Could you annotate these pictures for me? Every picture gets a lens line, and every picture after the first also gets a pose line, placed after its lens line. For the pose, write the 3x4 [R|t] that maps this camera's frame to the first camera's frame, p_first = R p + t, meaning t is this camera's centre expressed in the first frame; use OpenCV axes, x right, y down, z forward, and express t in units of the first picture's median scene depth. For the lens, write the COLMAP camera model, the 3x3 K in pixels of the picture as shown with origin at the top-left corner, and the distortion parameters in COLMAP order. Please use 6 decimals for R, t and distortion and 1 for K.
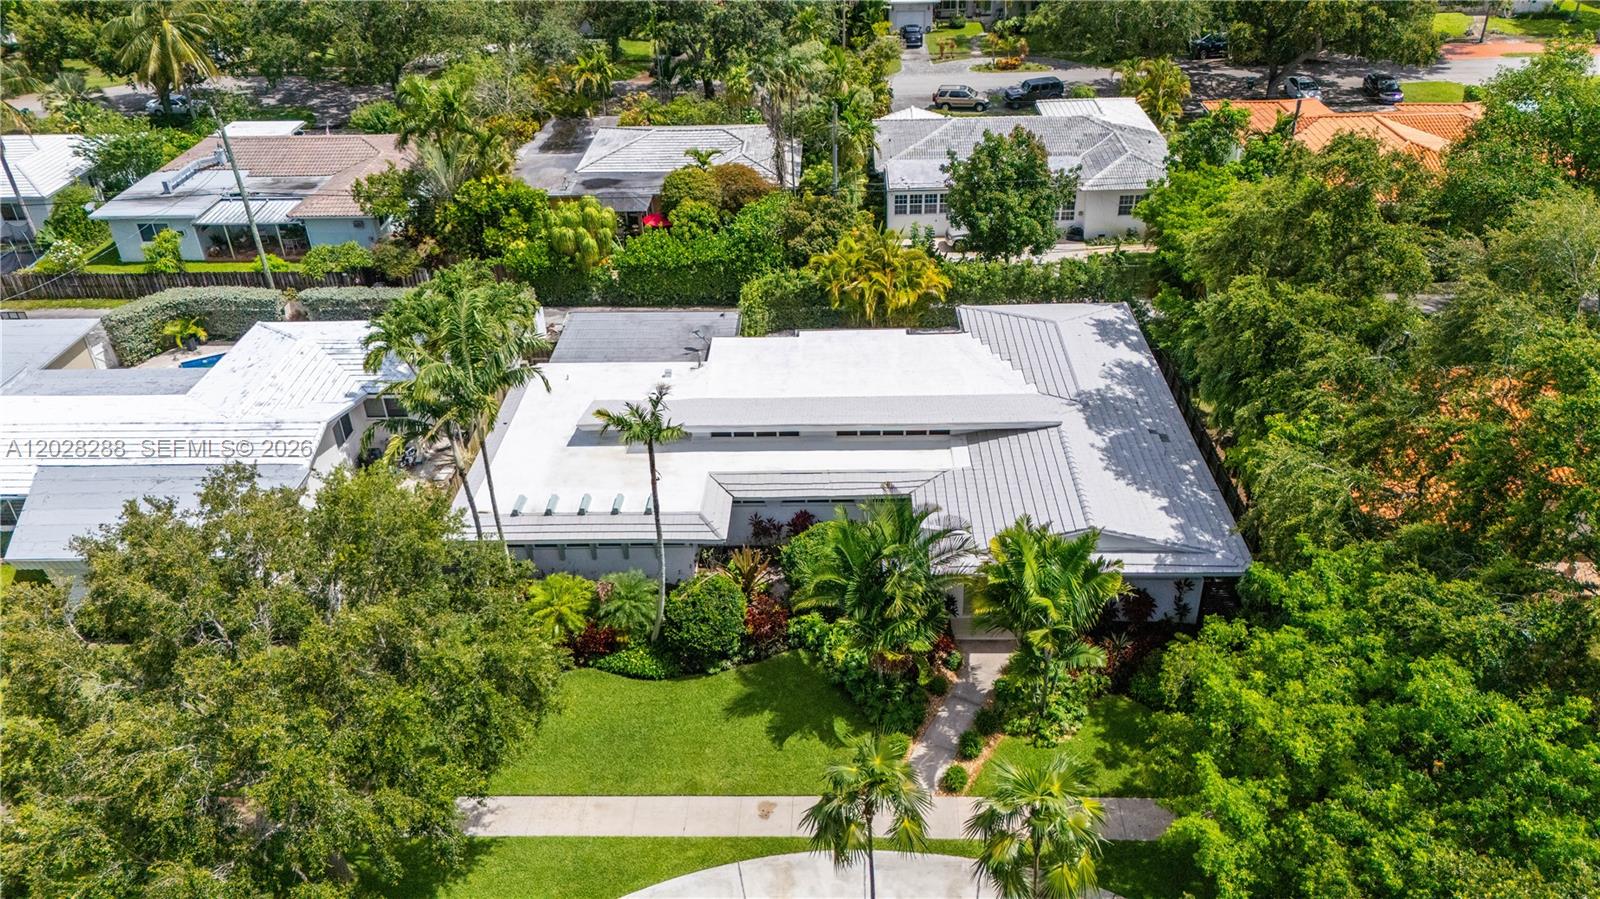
lens RADIAL K [[1199.0, 0, 775.0], [0, 1199.0, 453.6], [0, 0, 1]] dist [0.113258, -0.173045]
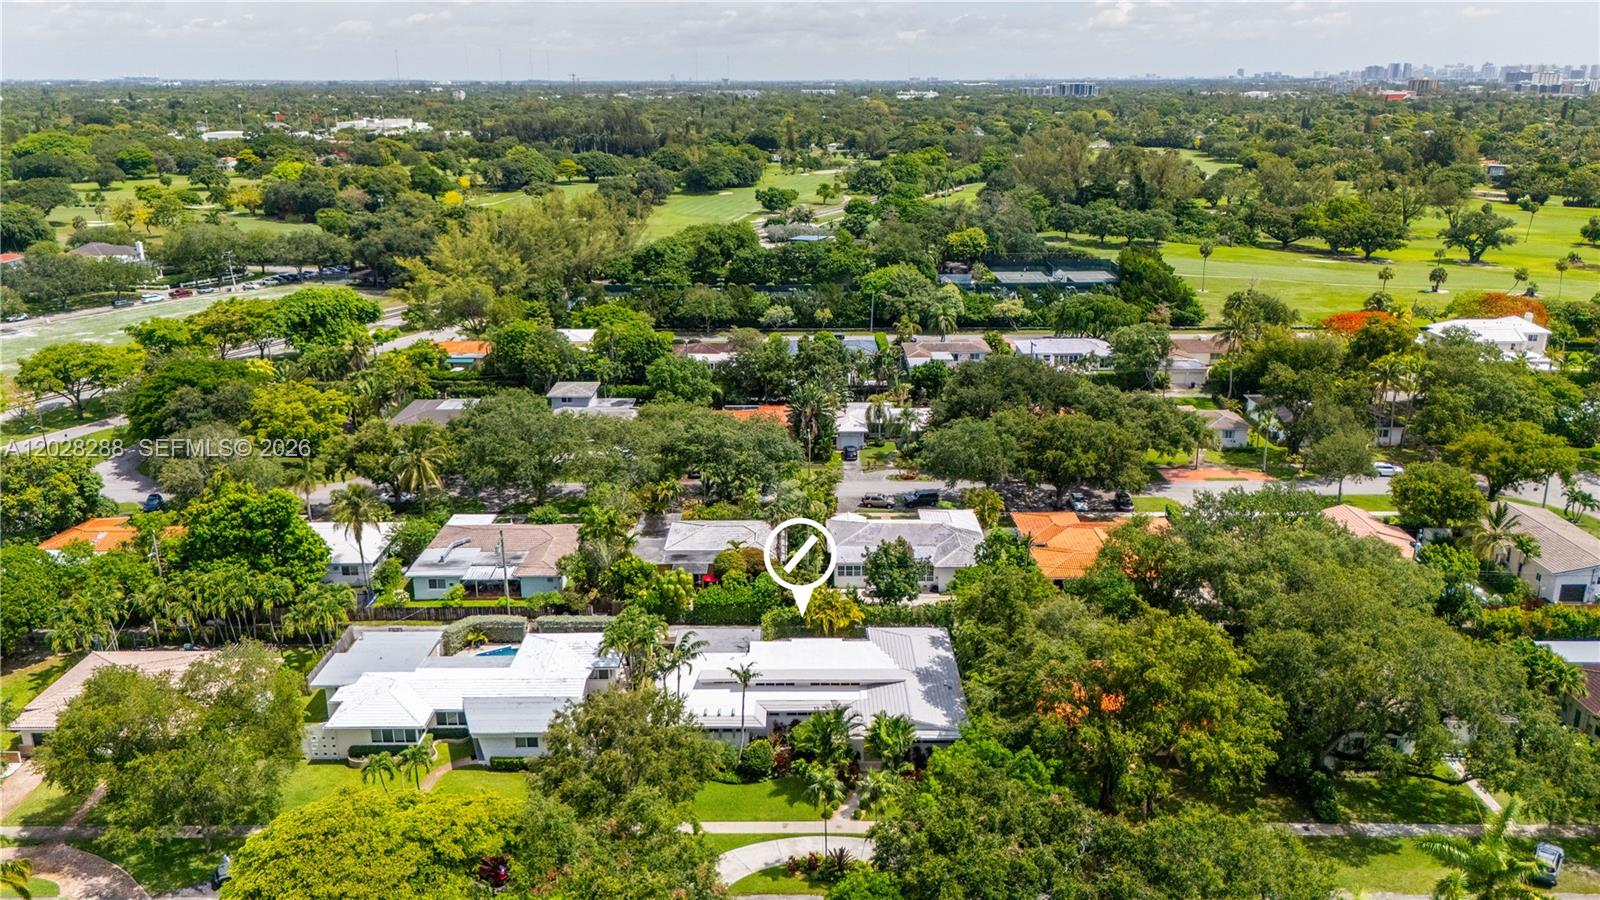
lens RADIAL K [[1288.0, 0, 792.8], [0, 1288.0, 442.9], [0, 0, 1]] dist [0.136352, -0.000502]
pose [[0.998514, 0.018603, 0.051218, -0.083943], [-0.005307, 0.968654, -0.248359, 0.107047], [-0.054233, 0.247718, 0.967313, -1.068987]]
